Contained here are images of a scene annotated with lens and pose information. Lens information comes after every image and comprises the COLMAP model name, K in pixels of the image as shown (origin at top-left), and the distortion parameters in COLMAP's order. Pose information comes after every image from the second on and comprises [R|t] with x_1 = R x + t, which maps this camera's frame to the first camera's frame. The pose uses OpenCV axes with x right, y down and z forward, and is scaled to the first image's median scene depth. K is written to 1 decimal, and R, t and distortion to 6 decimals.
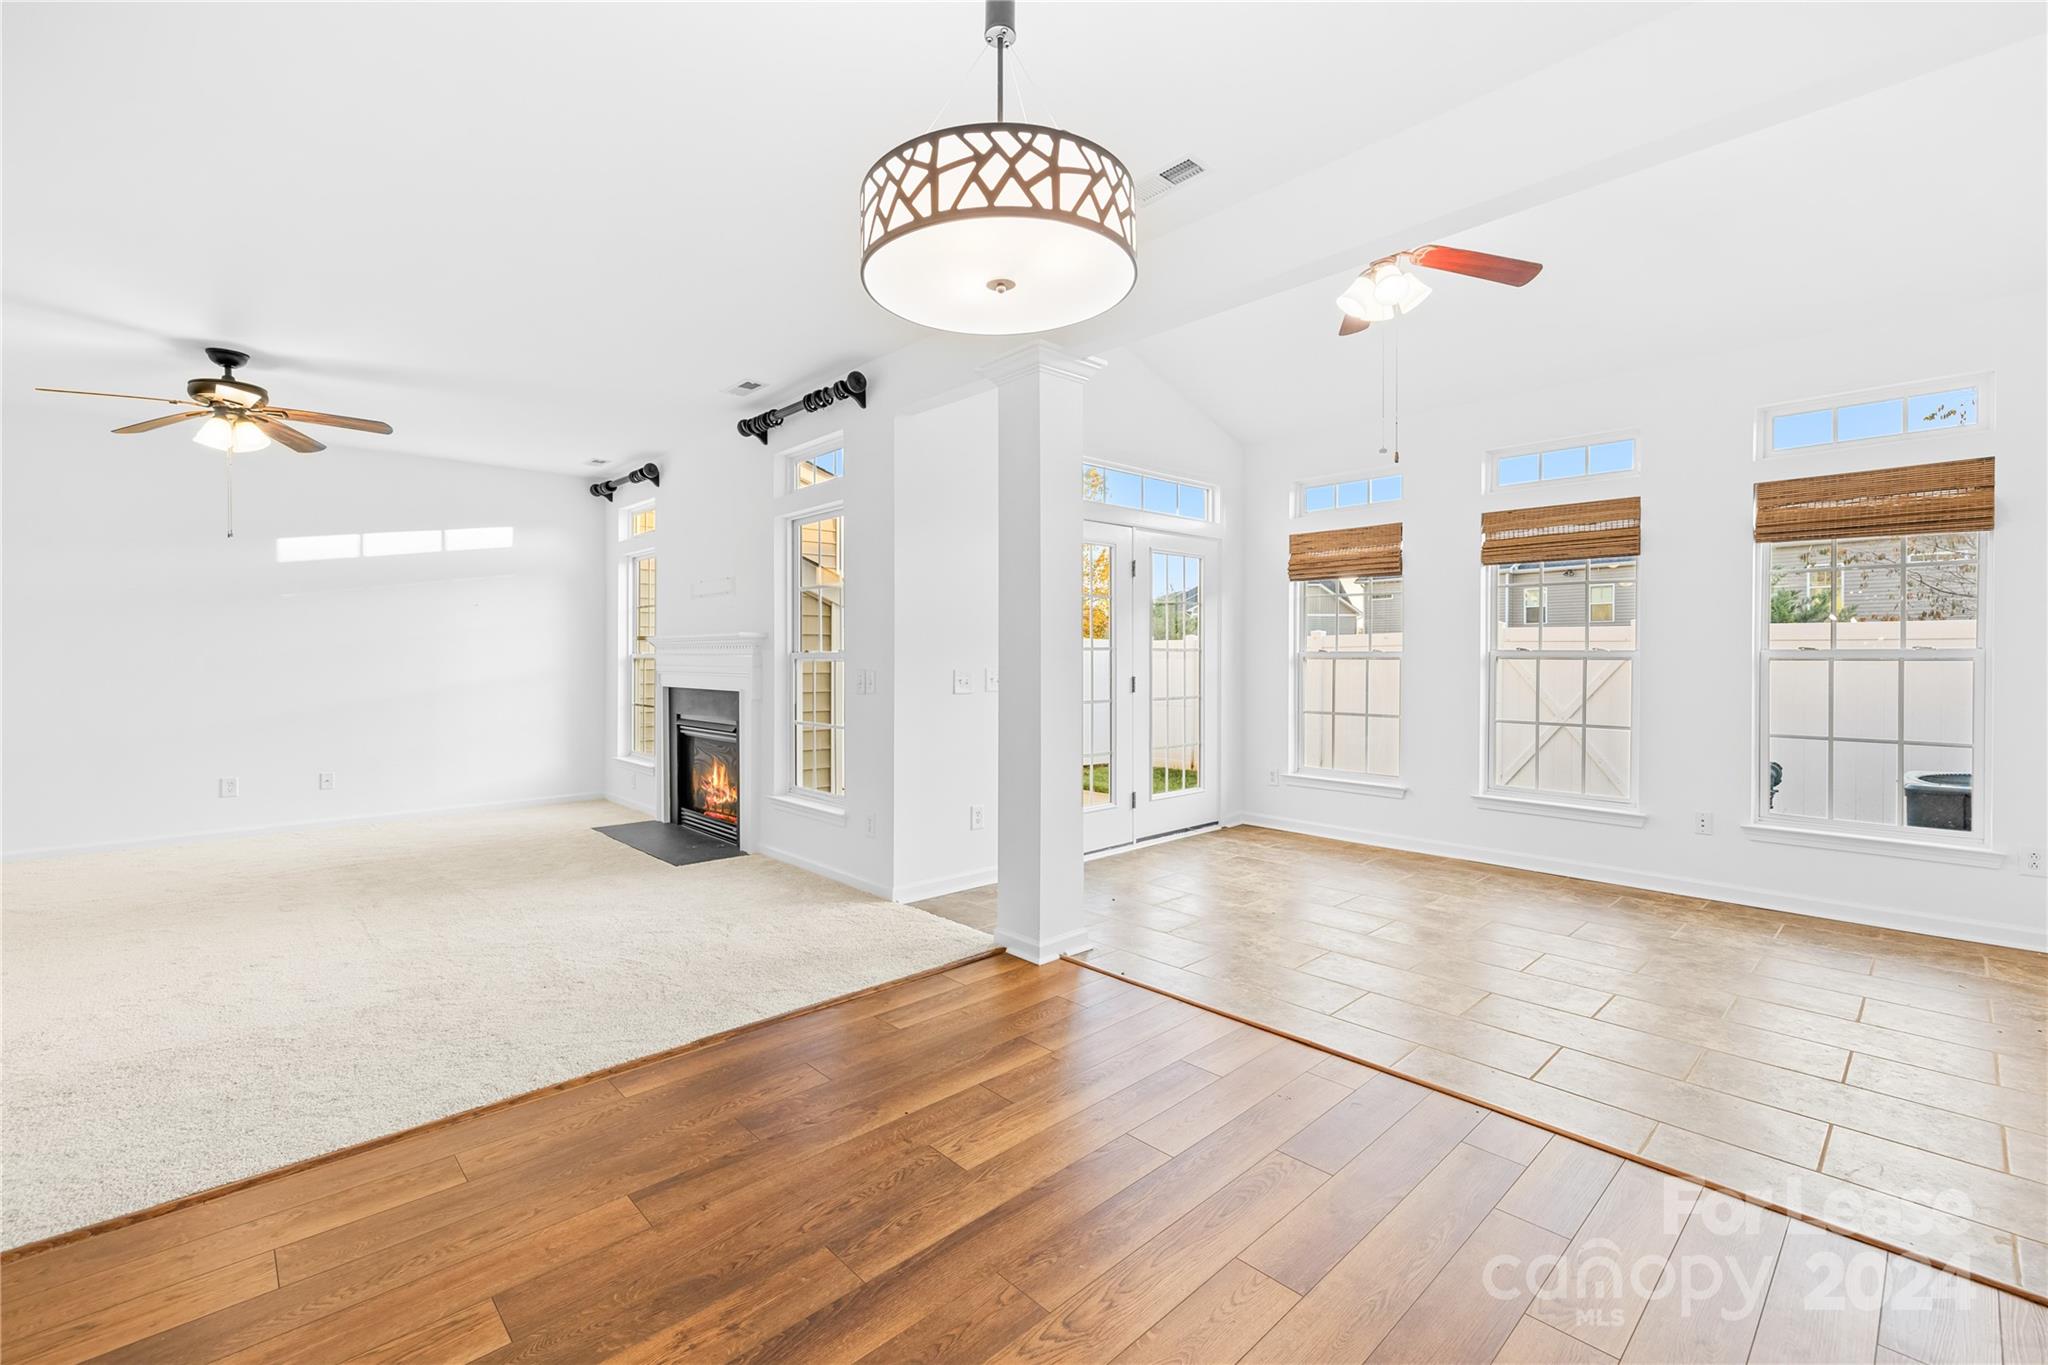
lens RADIAL K [[870.0, 0, 1007.4], [0, 870.0, 668.1], [0, 0, 1]] dist [0.001715, 0.000435]
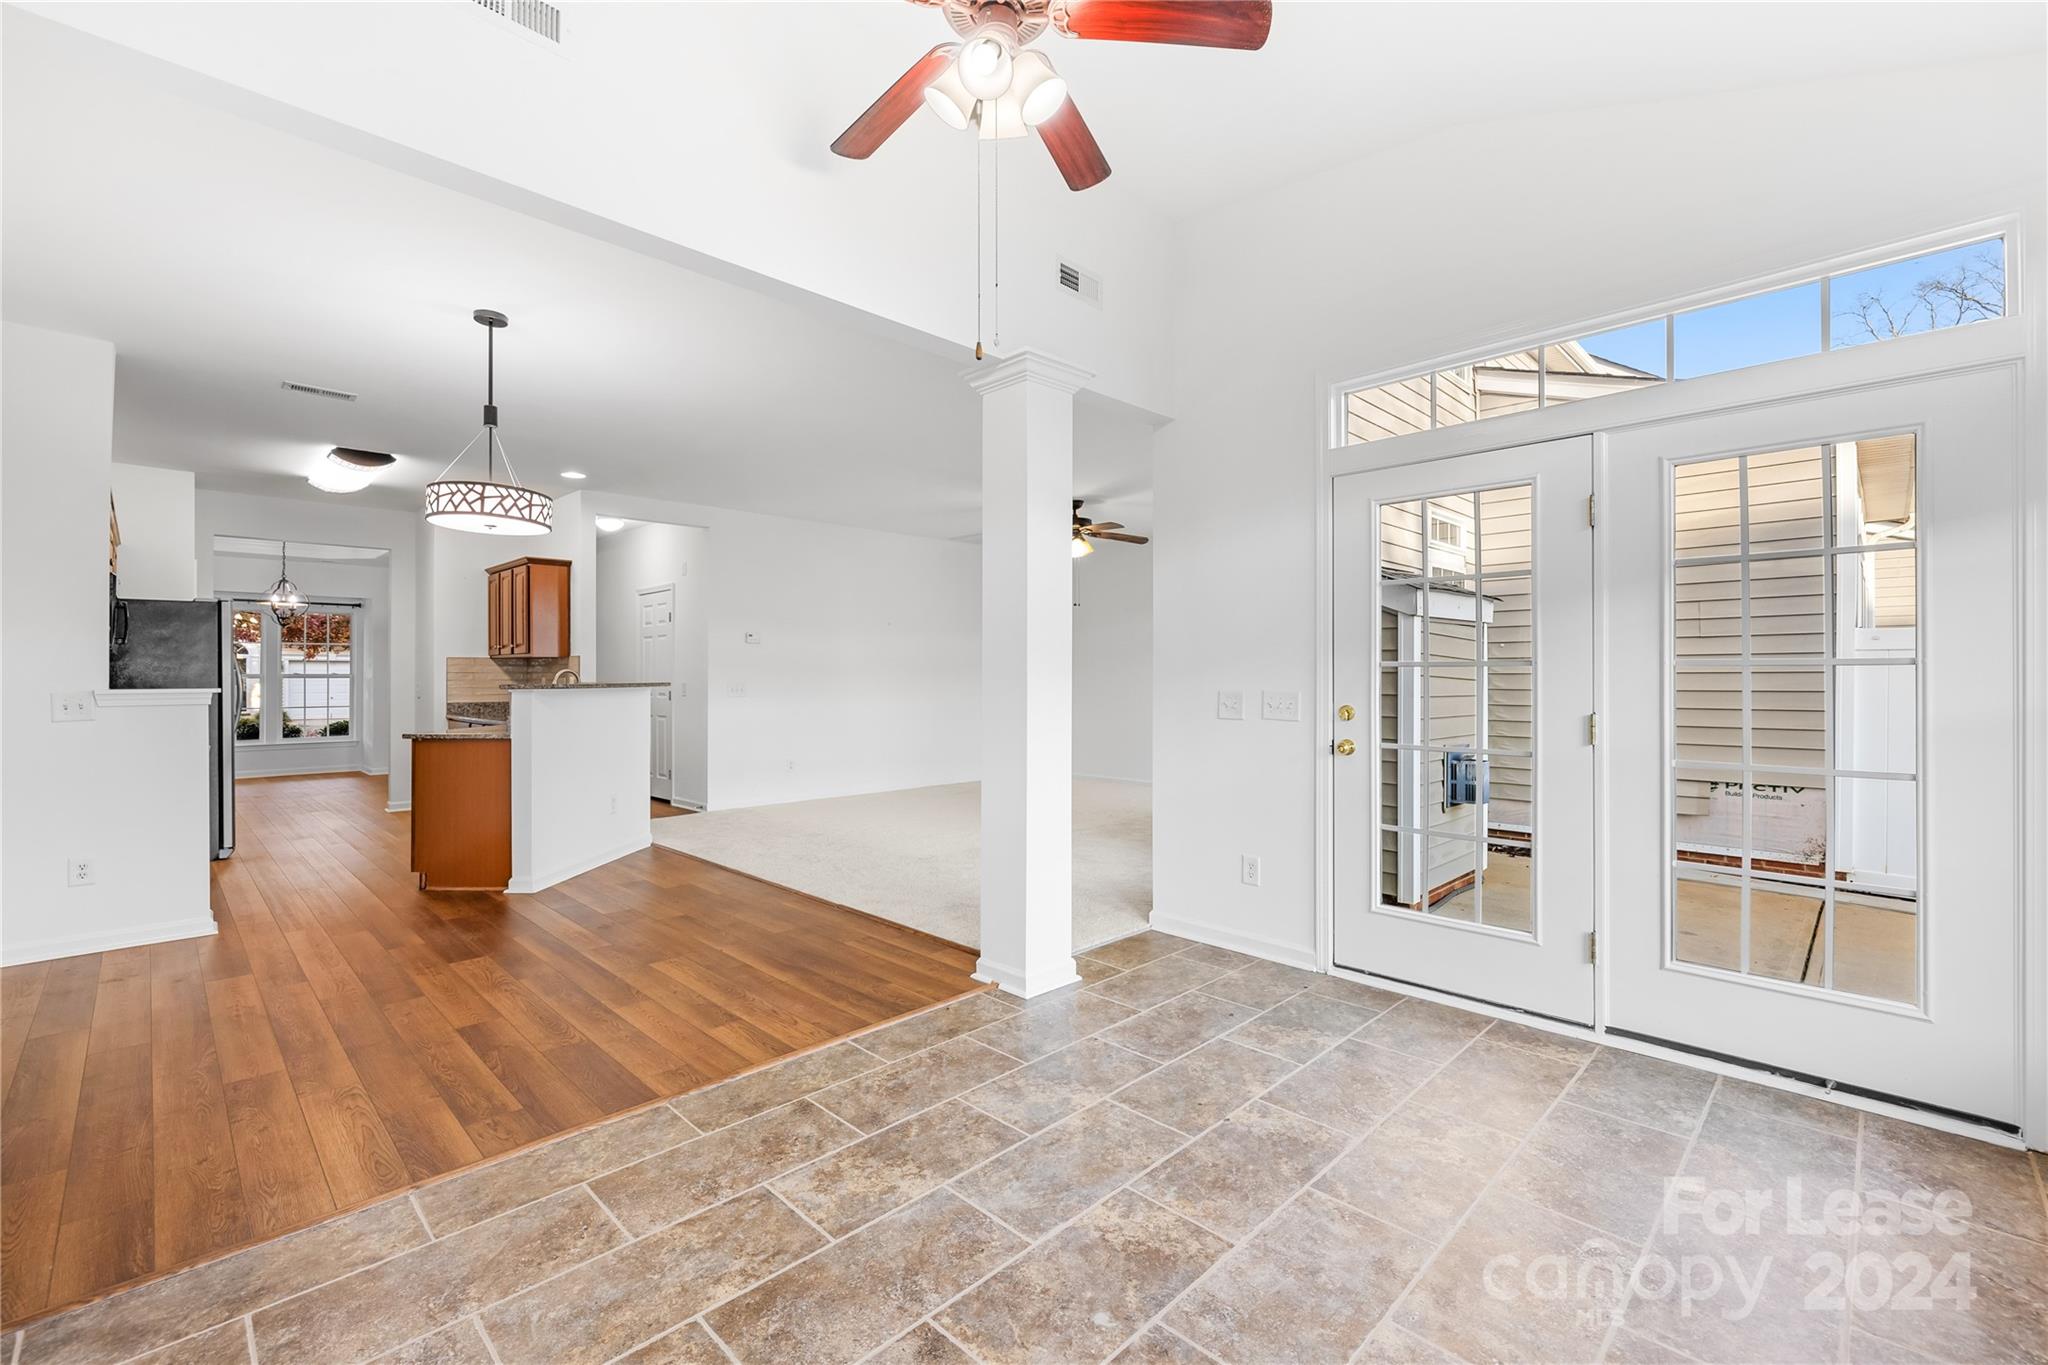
lens RADIAL K [[868.3, 0, 1013.3], [0, 868.3, 678.0], [0, 0, 1]] dist [-0.000790, -0.000250]
pose [[0.043551, 0.005793, -0.999034, 0.660935], [-0.013683, 0.999893, 0.005202, -0.010610], [0.998957, 0.013443, 0.043626, 0.624456]]
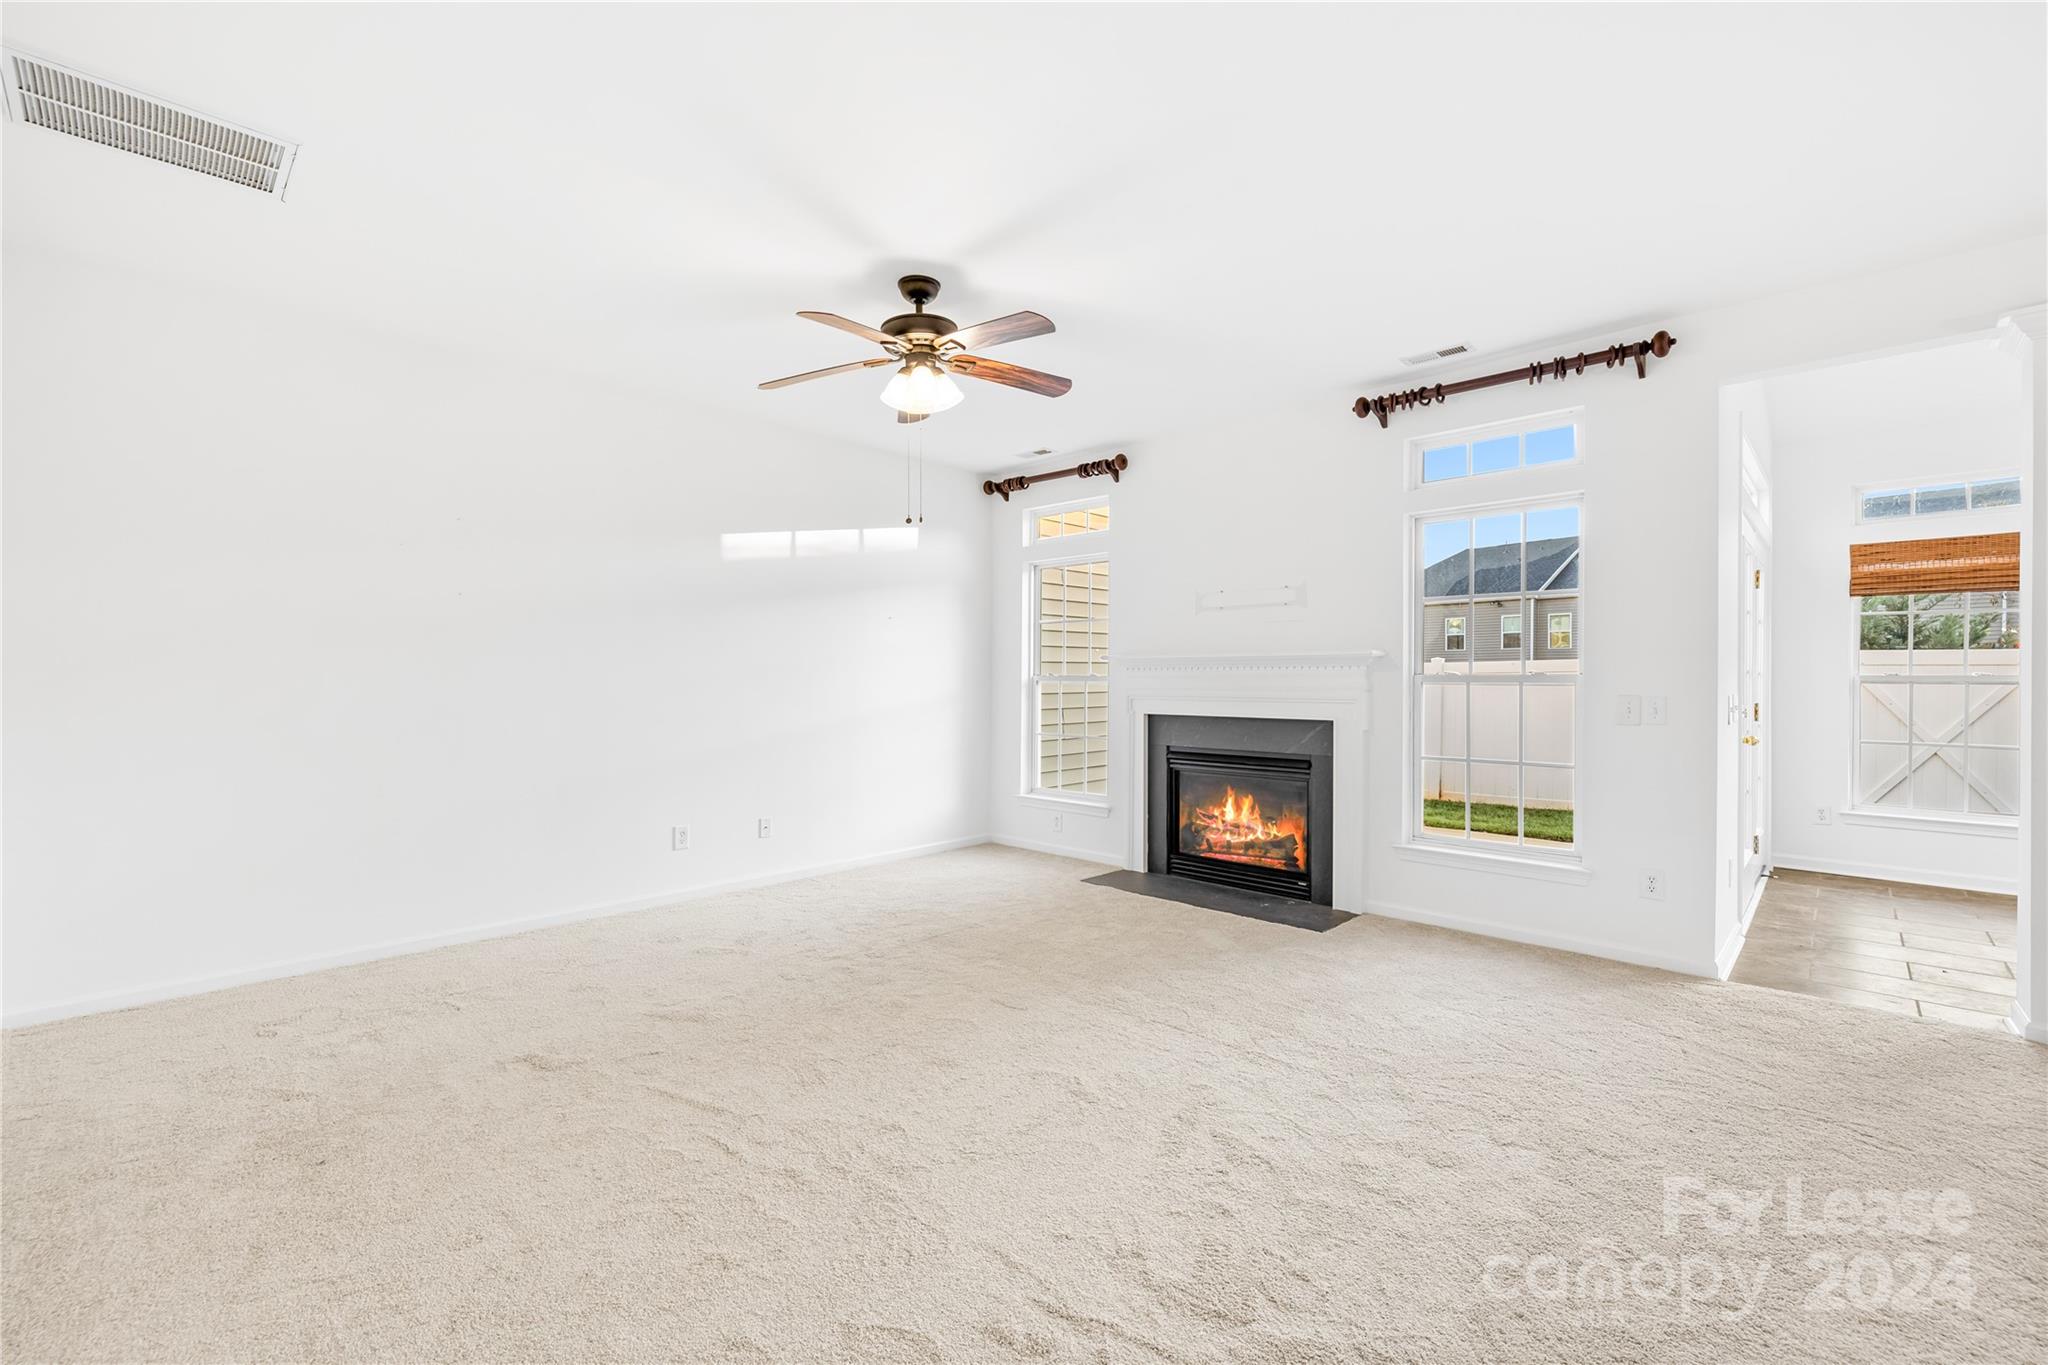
lens RADIAL K [[868.3, 0, 1013.3], [0, 868.3, 678.0], [0, 0, 1]] dist [-0.000790, -0.000250]
pose [[0.997983, 0.002532, 0.063434, -0.655302], [-0.001586, 0.999887, -0.014961, -0.000374], [-0.063465, 0.014830, 0.997874, 0.176216]]
